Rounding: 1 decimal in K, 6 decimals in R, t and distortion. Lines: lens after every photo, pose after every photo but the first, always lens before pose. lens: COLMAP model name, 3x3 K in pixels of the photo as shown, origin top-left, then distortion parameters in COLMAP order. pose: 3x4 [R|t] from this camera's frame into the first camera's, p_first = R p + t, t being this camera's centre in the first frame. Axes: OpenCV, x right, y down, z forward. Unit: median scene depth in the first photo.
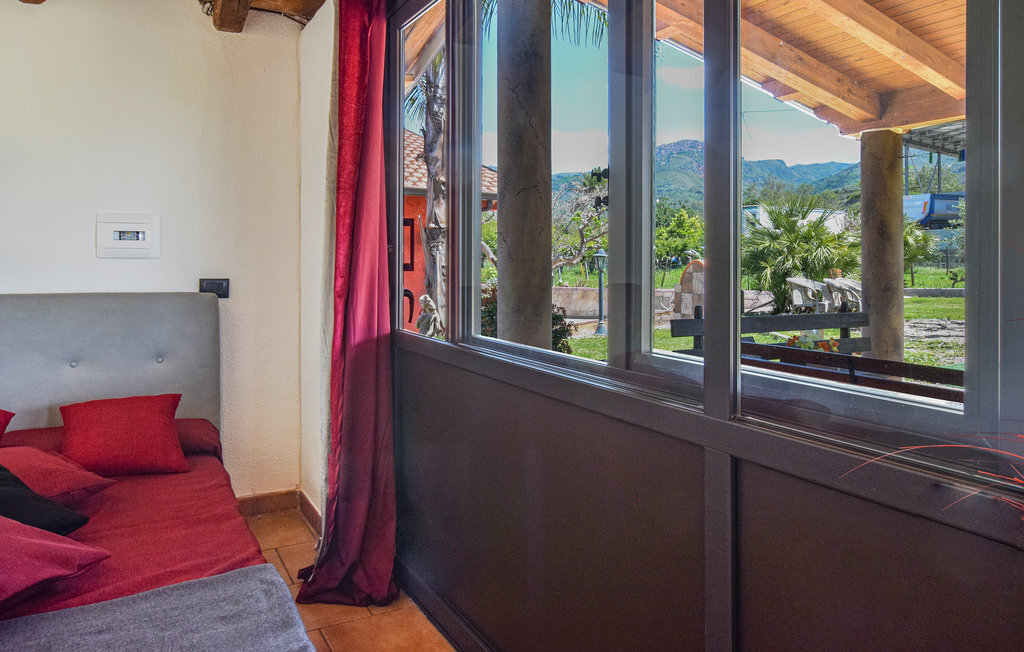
lens RADIAL K [[688.2, 0, 510.9], [0, 688.2, 255.0], [0, 0, 1]] dist [-0.000049, 0.004399]
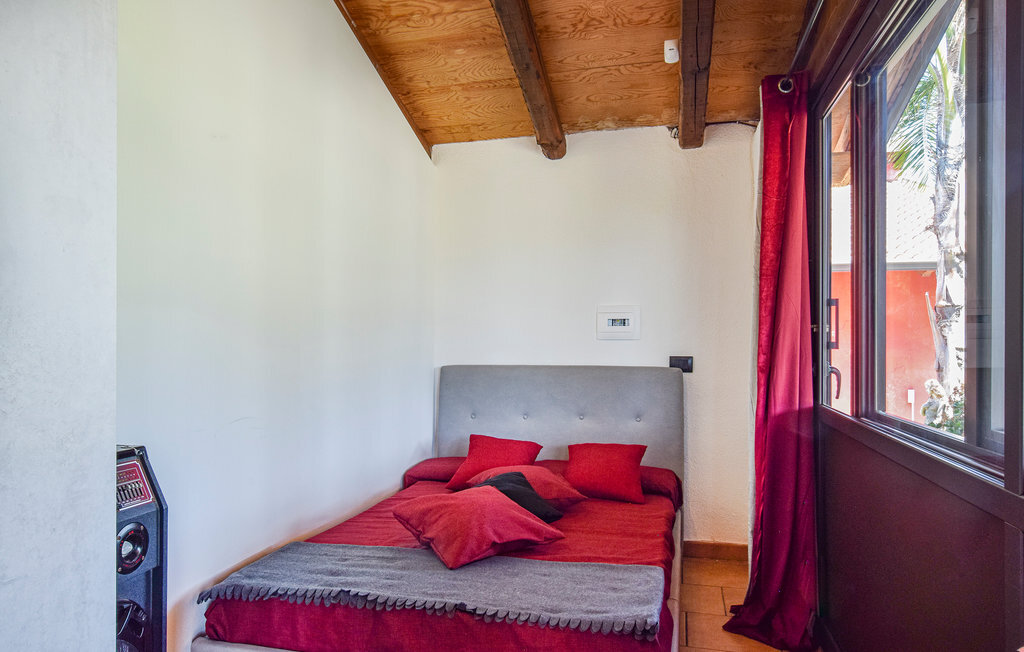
lens RADIAL K [[678.4, 0, 511.9], [0, 678.4, 345.9], [0, 0, 1]] dist [0.001040, 0.000463]
pose [[0.729319, -0.002956, -0.684167, 0.206860], [0.009061, 0.999945, 0.005339, 0.008843], [0.684114, -0.010093, 0.729305, -0.085975]]
